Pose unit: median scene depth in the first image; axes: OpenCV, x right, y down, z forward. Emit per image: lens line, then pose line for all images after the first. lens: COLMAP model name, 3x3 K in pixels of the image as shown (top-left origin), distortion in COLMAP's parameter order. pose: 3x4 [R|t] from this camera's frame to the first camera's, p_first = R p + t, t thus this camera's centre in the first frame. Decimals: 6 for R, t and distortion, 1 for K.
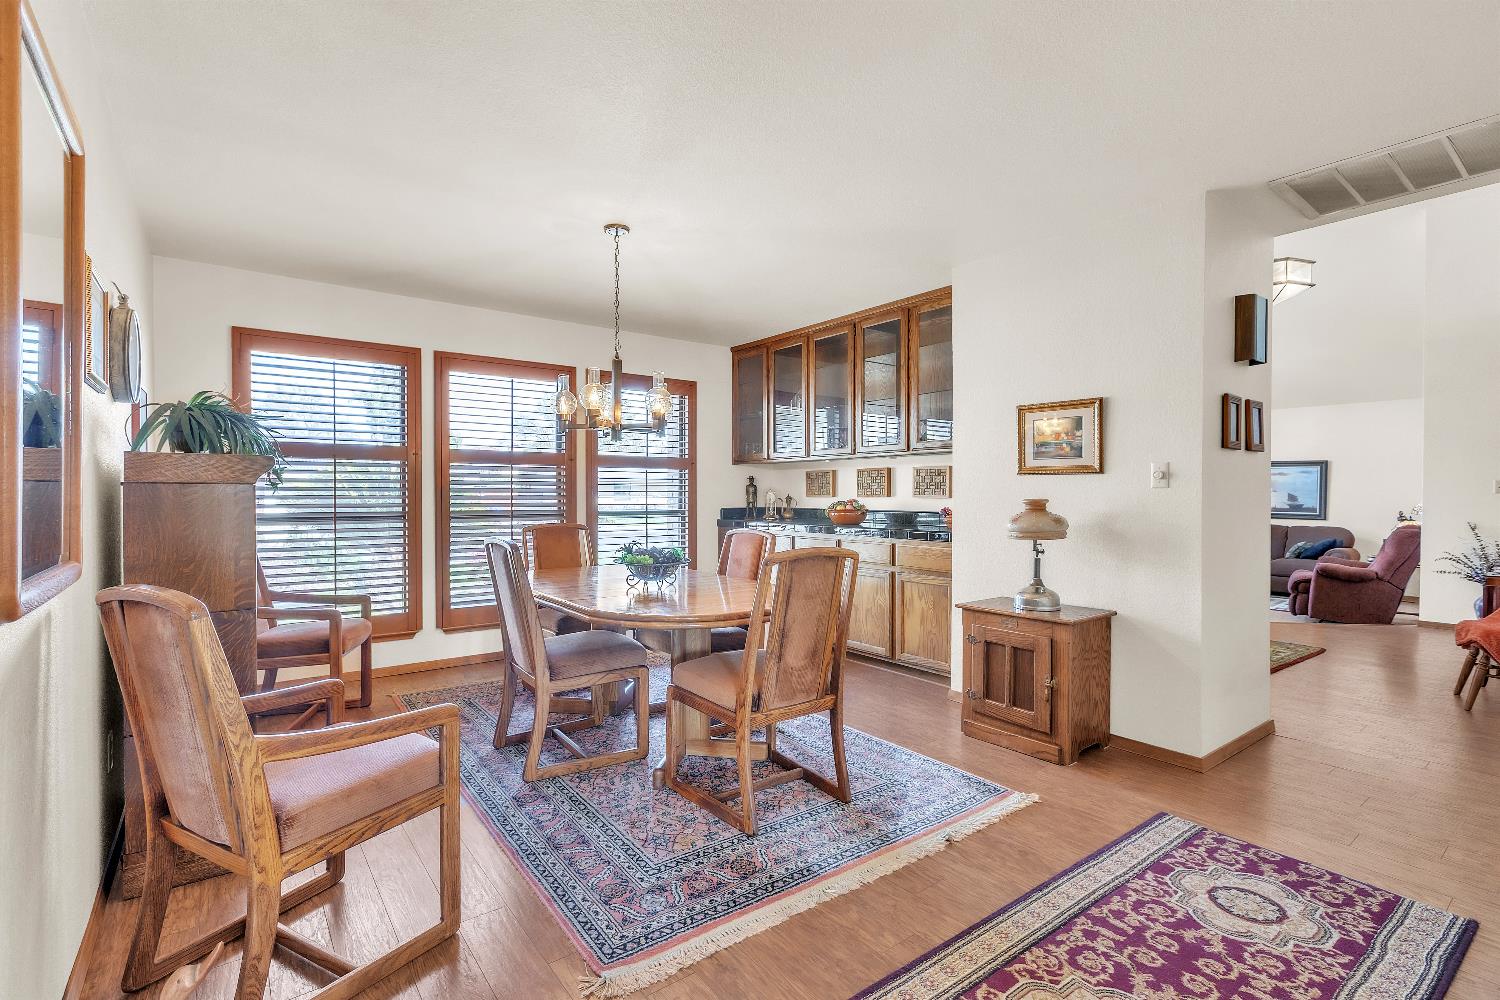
lens RADIAL K [[671.8, 0, 738.7], [0, 671.8, 497.0], [0, 0, 1]] dist [-0.000737, 0.000322]
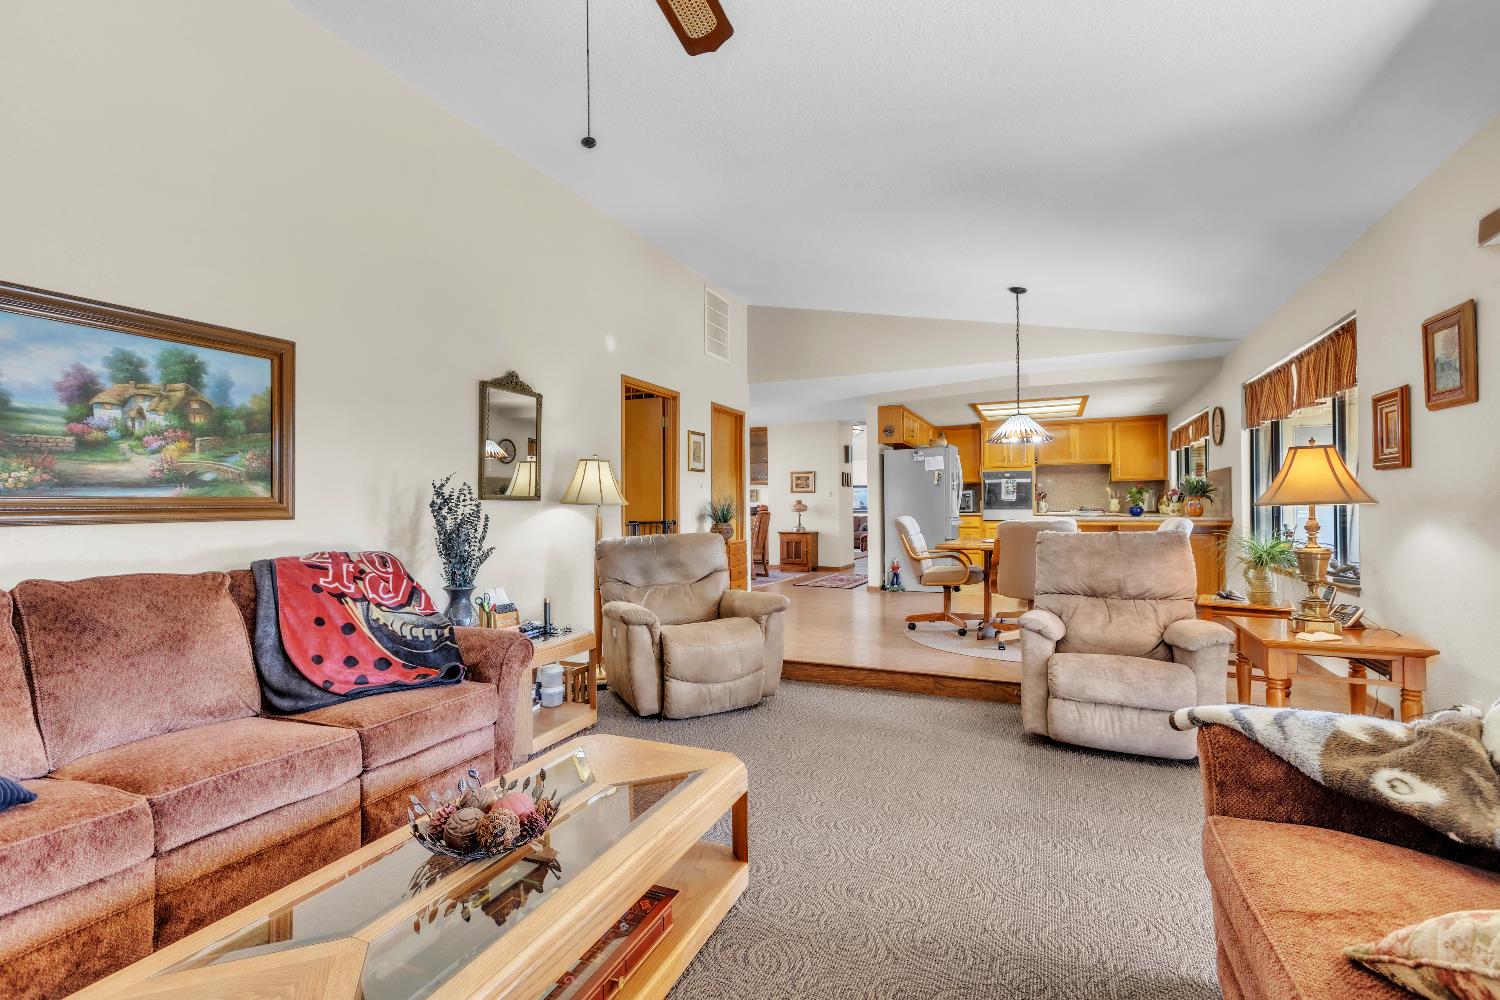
lens RADIAL K [[671.8, 0, 741.2], [0, 671.8, 496.5], [0, 0, 1]] dist [-0.000737, 0.000322]
pose [[0.875564, -0.001291, 0.483101, -1.495218], [0.013449, 0.999674, -0.021704, 0.055640], [-0.482915, 0.025500, 0.875296, -1.893136]]
